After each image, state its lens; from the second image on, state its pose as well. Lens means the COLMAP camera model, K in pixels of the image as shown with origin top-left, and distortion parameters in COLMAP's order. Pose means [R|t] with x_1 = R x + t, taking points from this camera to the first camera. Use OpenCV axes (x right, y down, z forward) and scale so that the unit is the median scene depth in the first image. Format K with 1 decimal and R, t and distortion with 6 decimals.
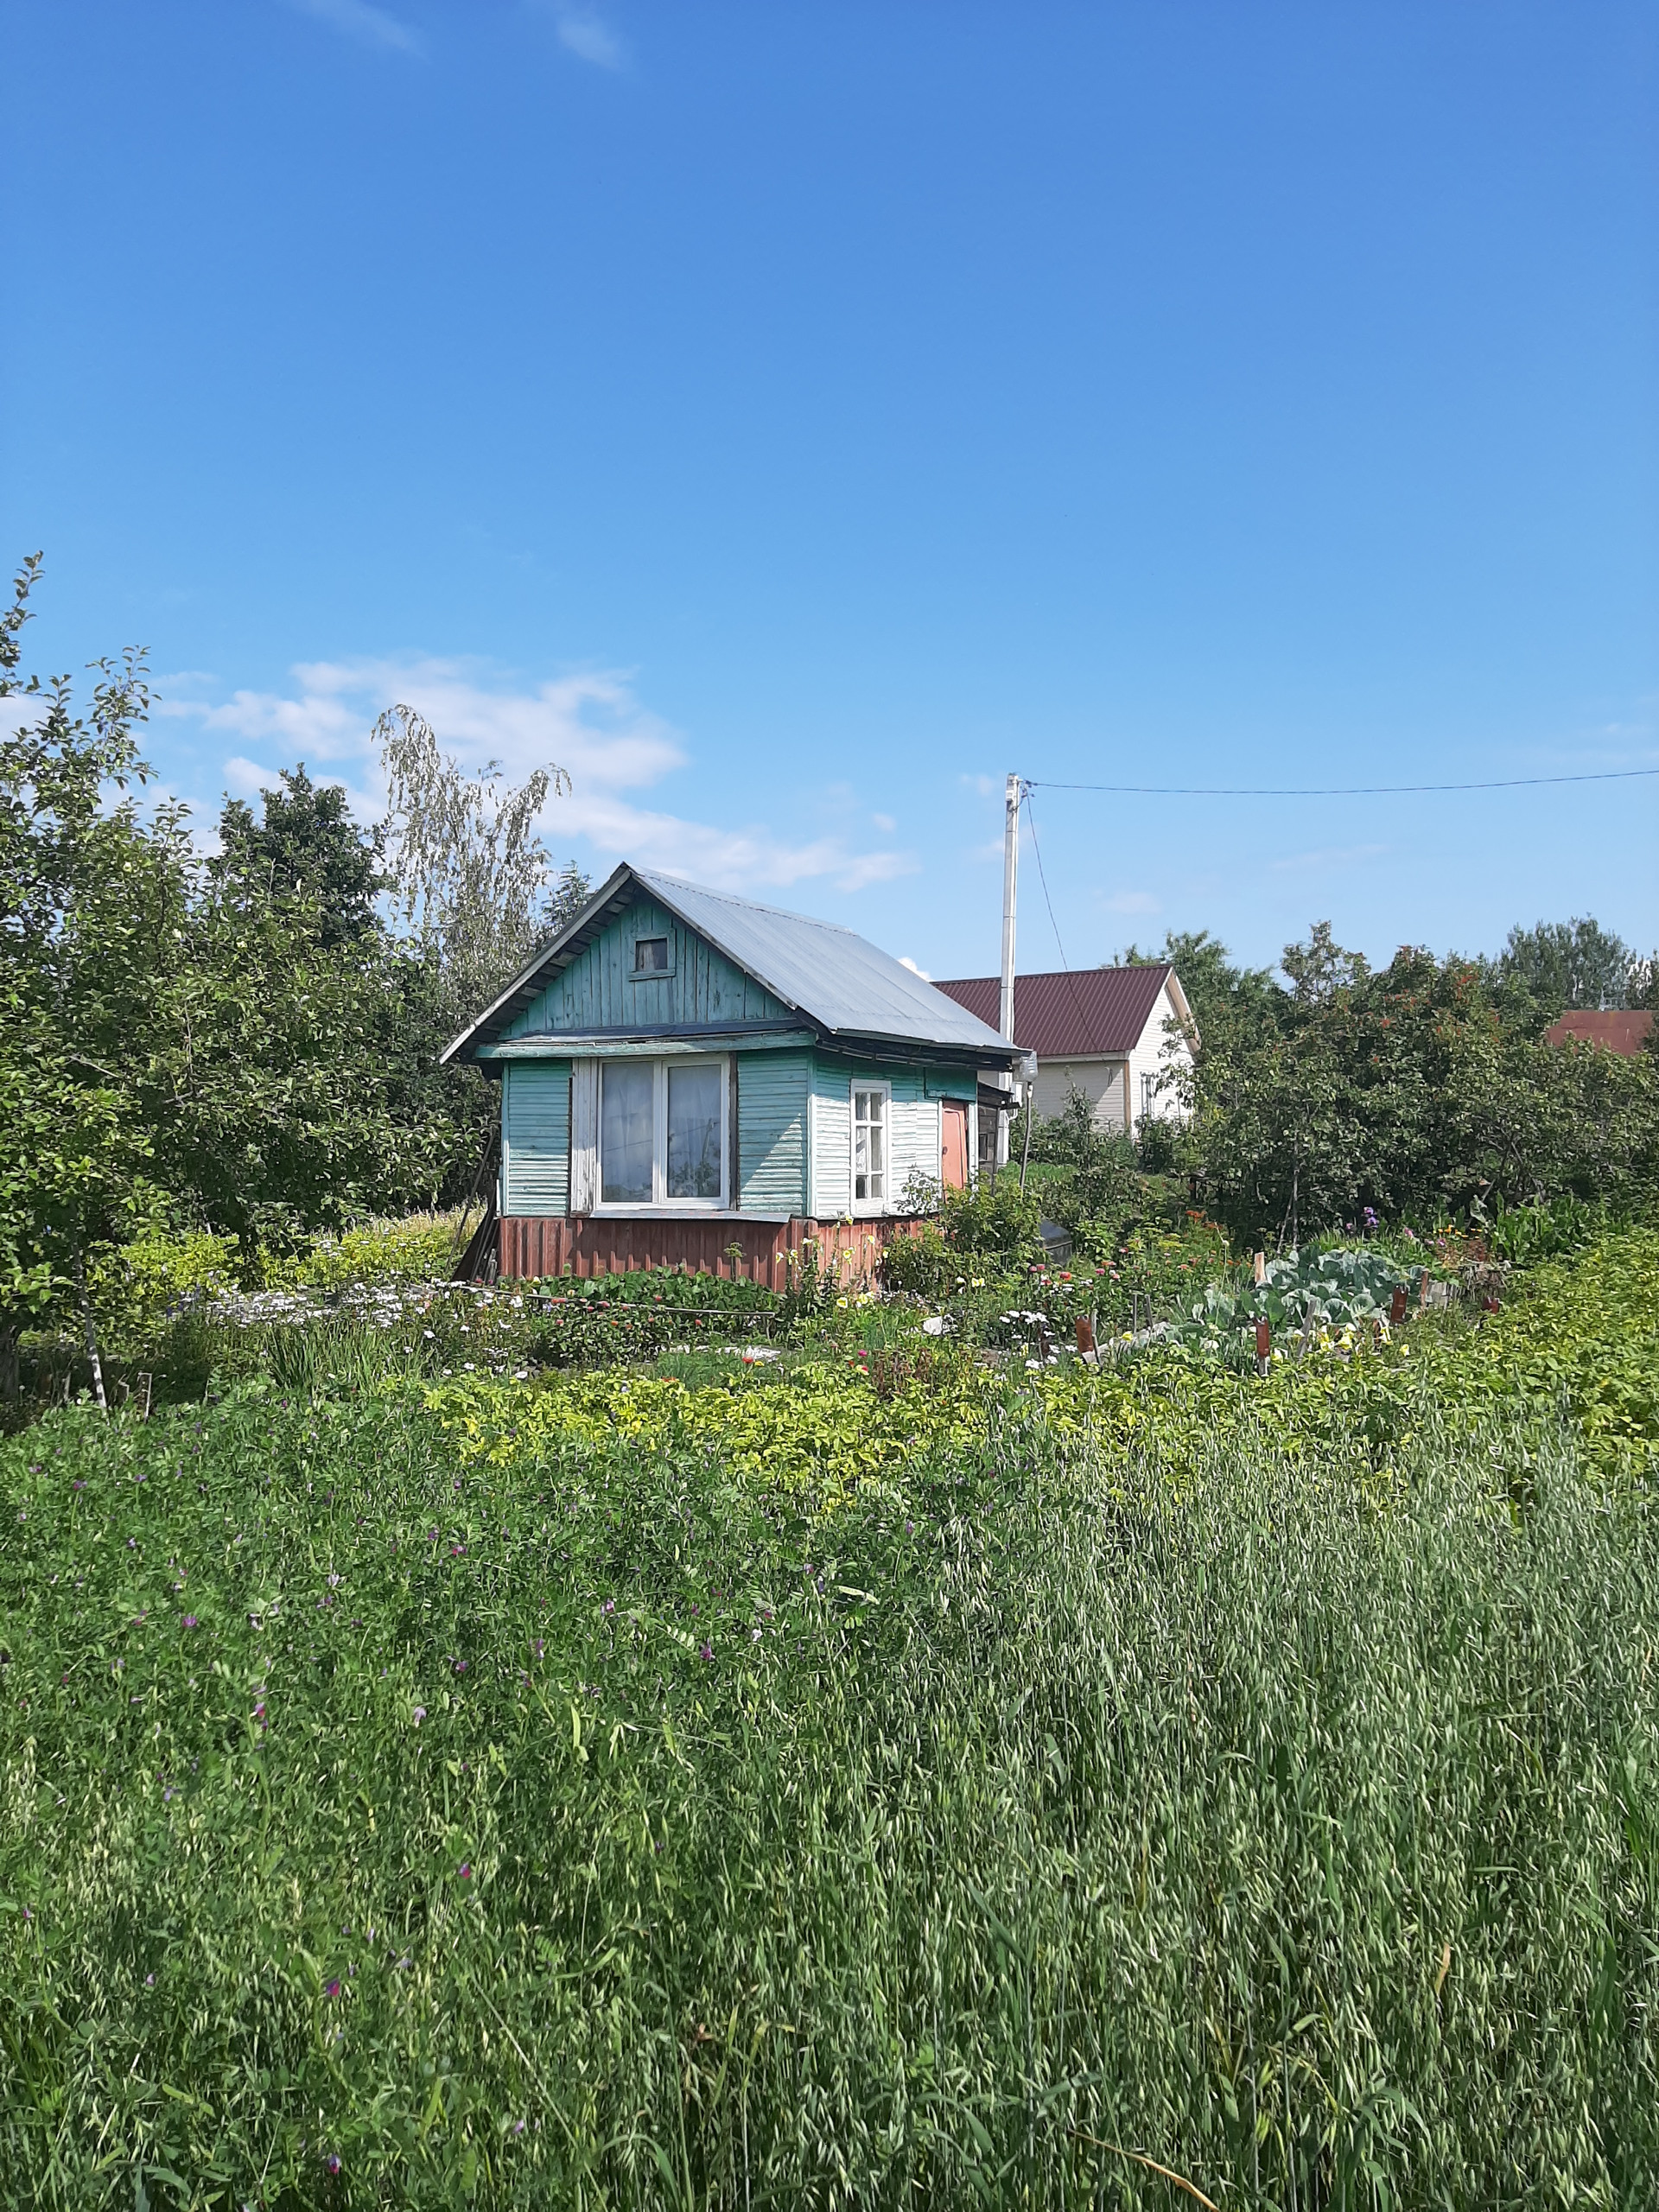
lens RADIAL K [[1755.8, 0, 823.7], [0, 1755.8, 1110.4], [0, 0, 1]] dist [0.007784, -0.055525]
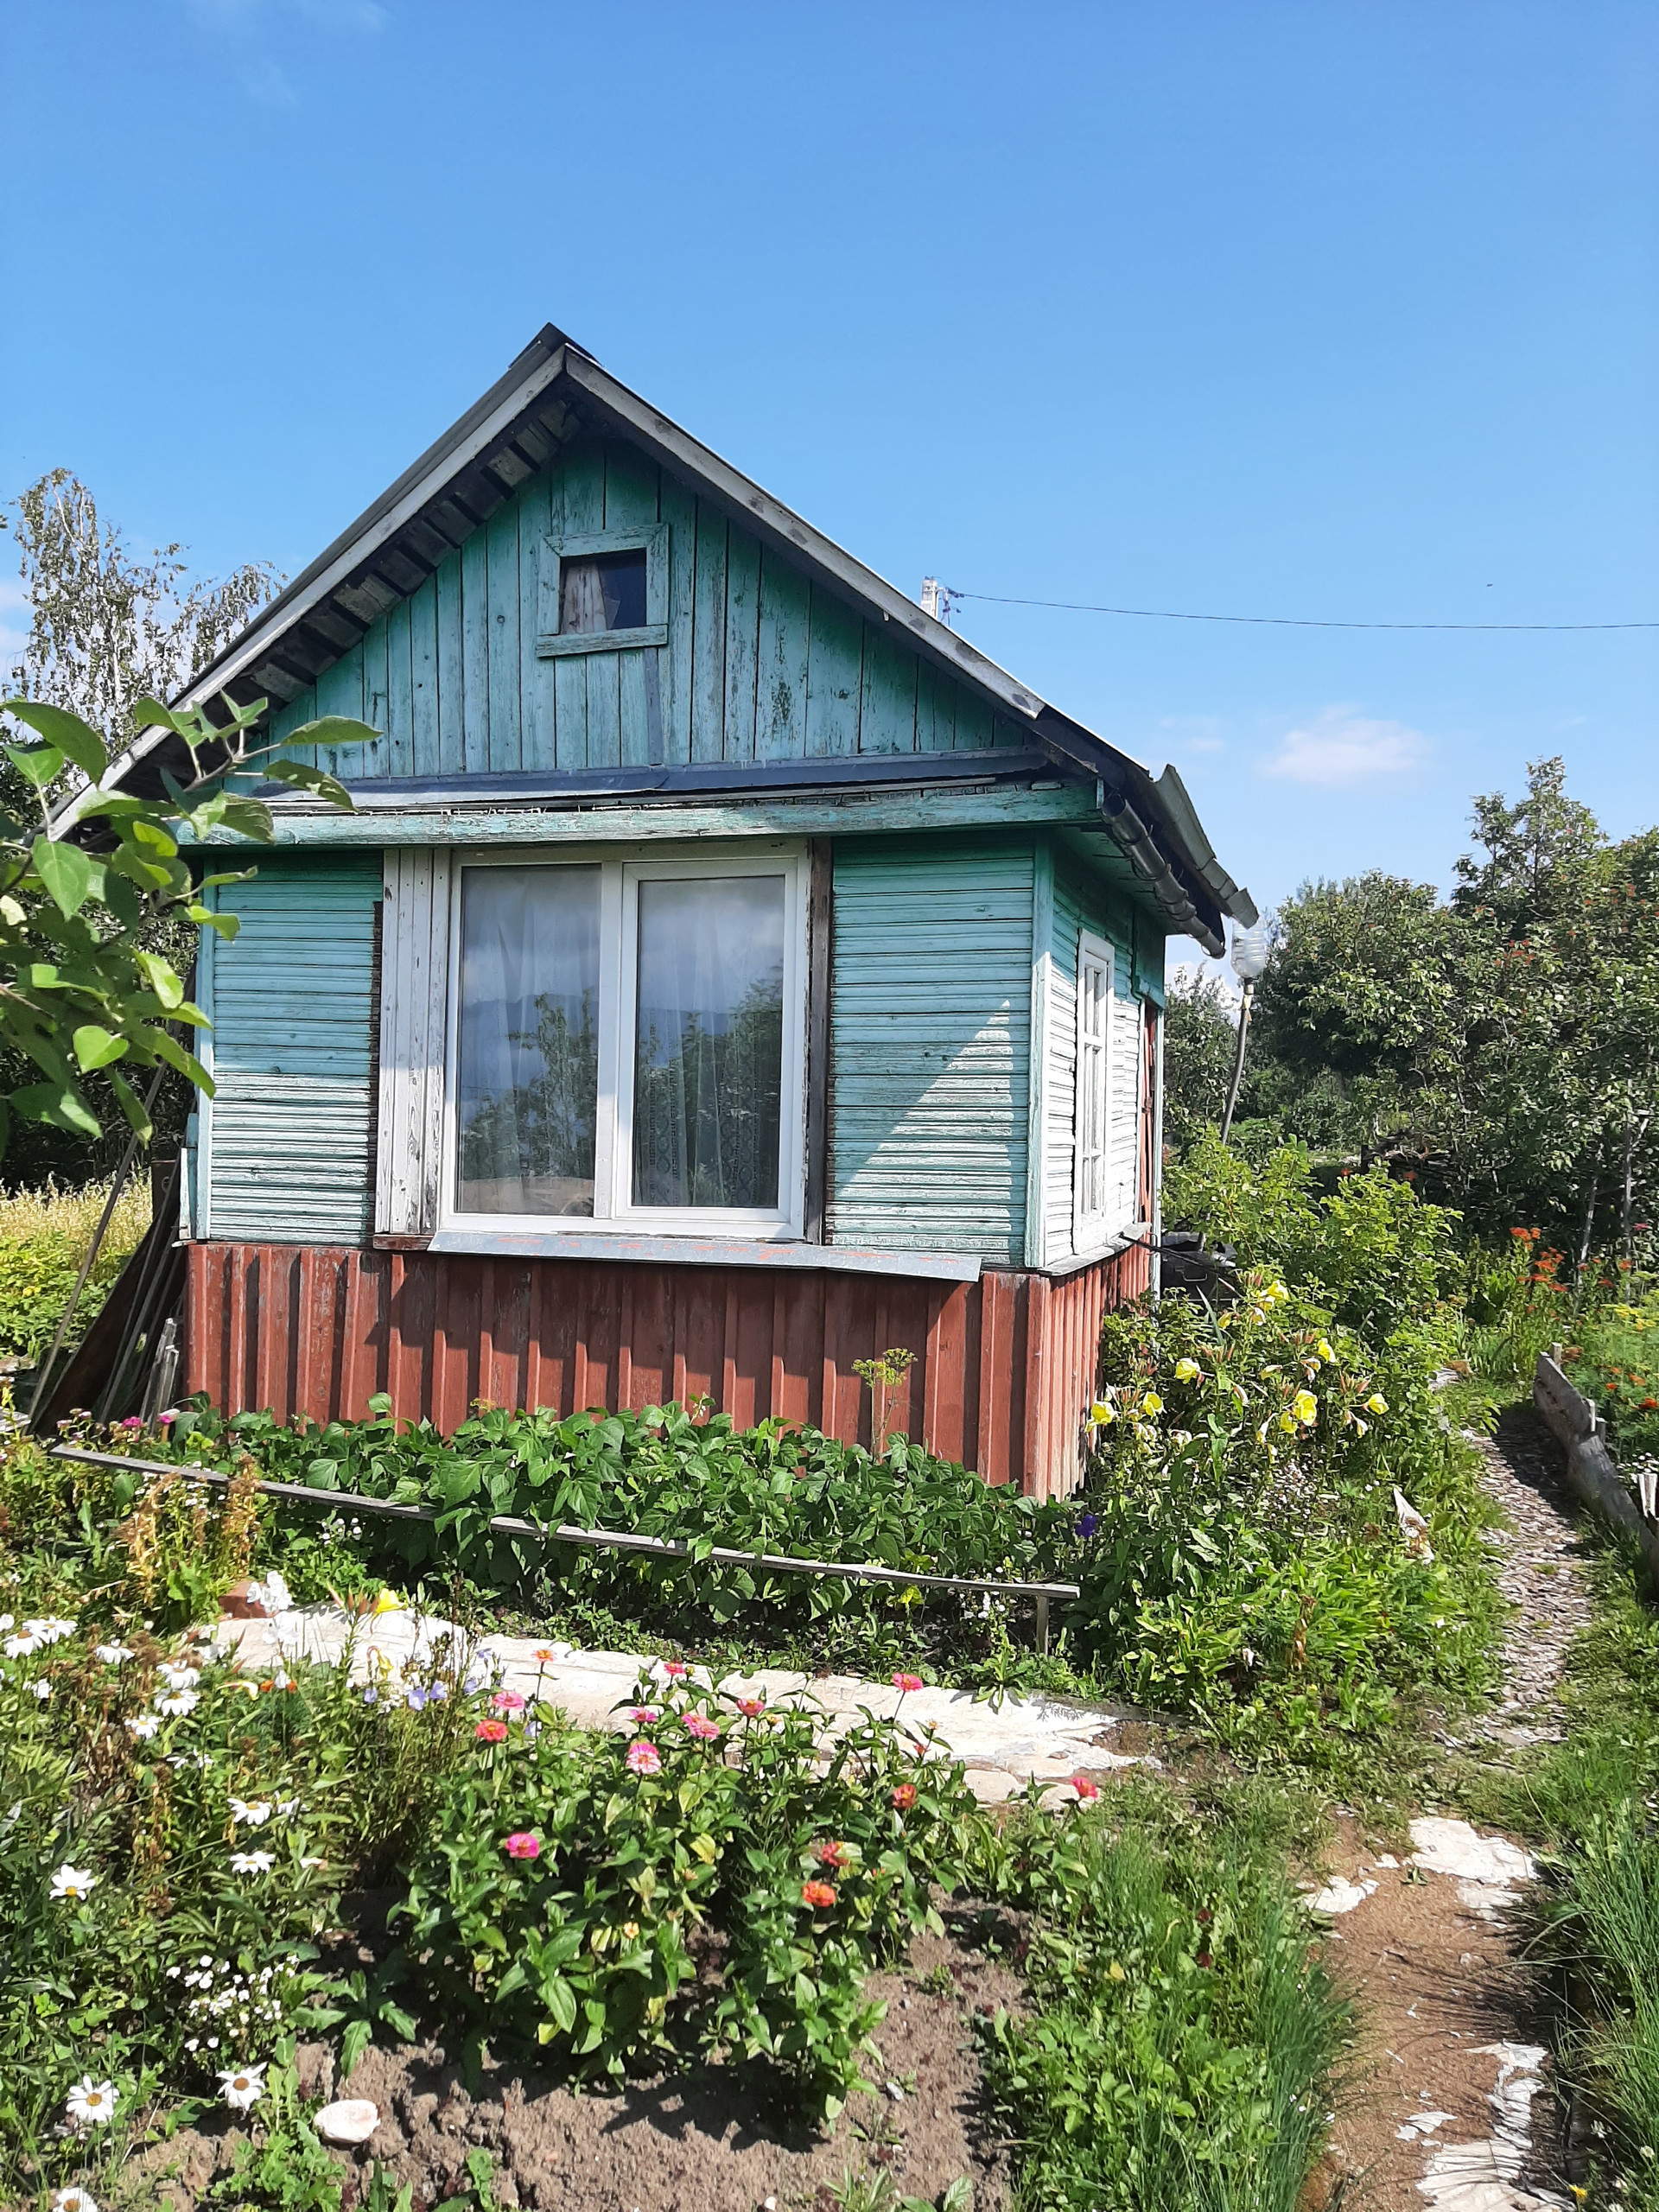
lens RADIAL K [[1755.8, 0, 817.7], [0, 1755.8, 1161.9], [0, 0, 1]] dist [0.007784, -0.055525]
pose [[0.983224, 0.020505, 0.181247, -0.118982], [-0.030321, 0.998210, 0.051556, 0.017515], [-0.179865, -0.056187, 0.982085, 0.593885]]
